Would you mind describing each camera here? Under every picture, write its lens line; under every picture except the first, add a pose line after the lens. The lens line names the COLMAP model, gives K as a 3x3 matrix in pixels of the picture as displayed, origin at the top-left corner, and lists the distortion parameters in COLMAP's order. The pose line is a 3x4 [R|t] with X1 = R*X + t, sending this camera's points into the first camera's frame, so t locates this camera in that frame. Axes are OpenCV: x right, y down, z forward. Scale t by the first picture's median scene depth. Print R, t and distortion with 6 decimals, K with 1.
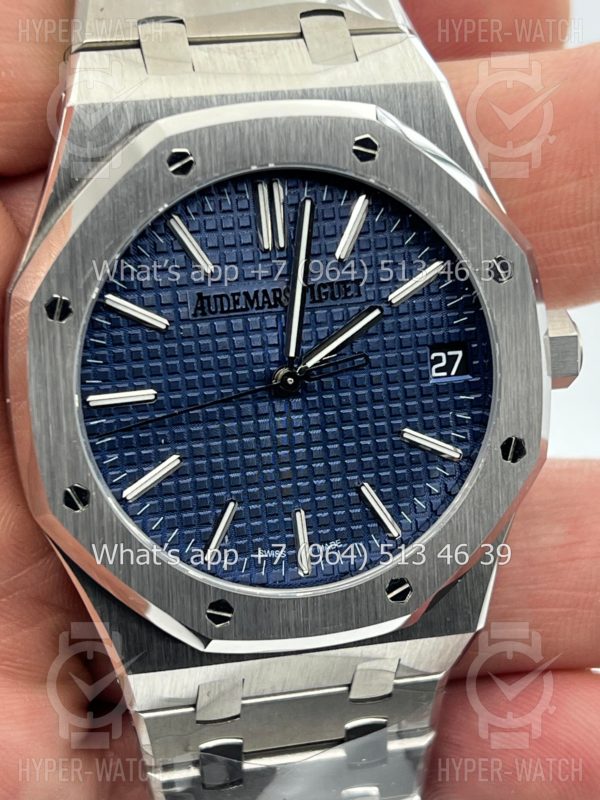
lens RADIAL K [[1801.9, 0, 300.8], [0, 1801.9, 404.3], [0, 0, 1]] dist [0.229921, 0.000000]
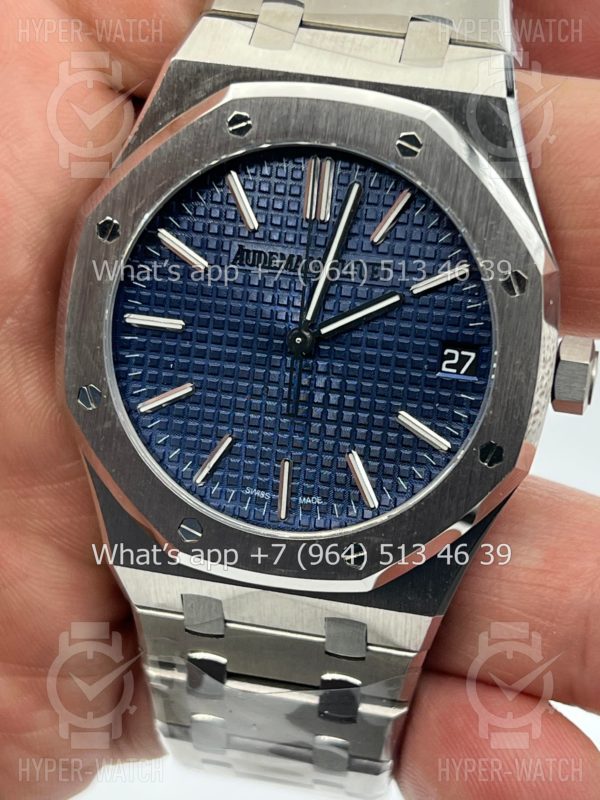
lens RADIAL K [[1801.9, 0, 300.2], [0, 1801.9, 398.9], [0, 0, 1]] dist [0.229921, 0.000000]
pose [[0.914116, 0.231097, -0.333144, 0.363512], [-0.235877, 0.971418, 0.026632, -0.008021], [0.329777, 0.054236, 0.942500, -0.025400]]
